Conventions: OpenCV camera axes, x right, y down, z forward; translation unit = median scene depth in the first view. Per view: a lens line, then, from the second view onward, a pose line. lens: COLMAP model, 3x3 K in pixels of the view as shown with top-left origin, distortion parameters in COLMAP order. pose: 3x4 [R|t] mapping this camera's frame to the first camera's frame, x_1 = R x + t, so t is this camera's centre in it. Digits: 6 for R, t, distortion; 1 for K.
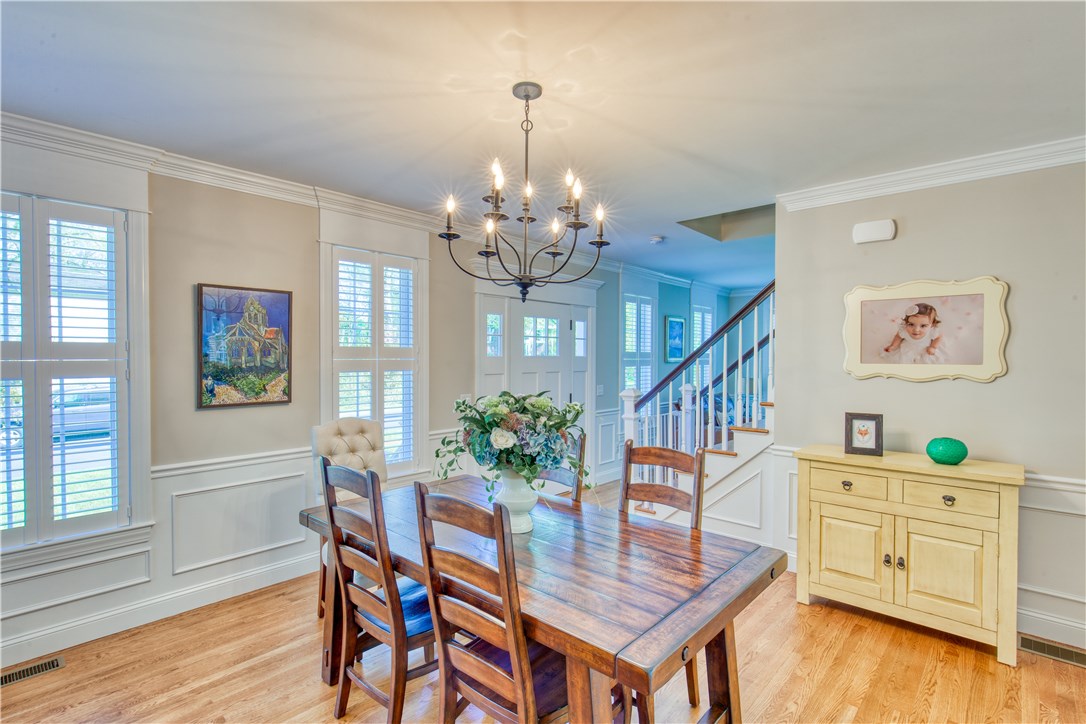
lens RADIAL K [[510.1, 0, 543.0], [0, 510.1, 362.0], [0, 0, 1]] dist [-0.047758, -0.000250]
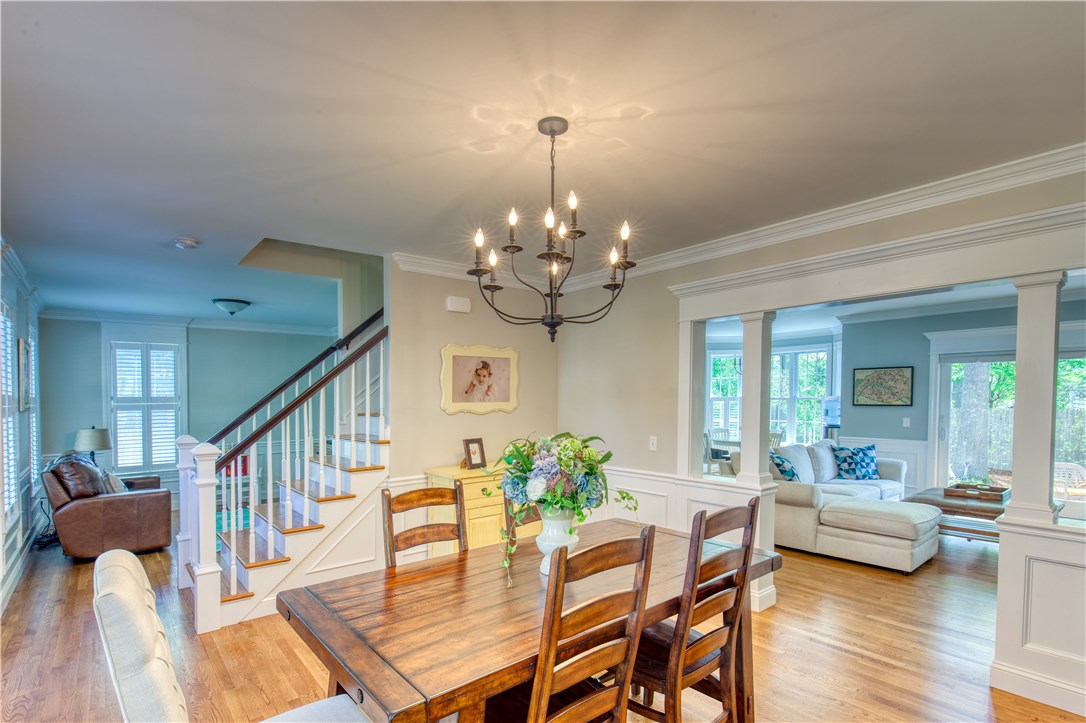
lens RADIAL K [[518.6, 0, 538.6], [0, 518.6, 410.3], [0, 0, 1]] dist [0.000871, -0.000097]
pose [[0.139314, -0.024995, 0.989933, -0.748522], [0.019138, 0.999563, 0.022545, -0.003316], [-0.990063, 0.015805, 0.139731, 0.632315]]
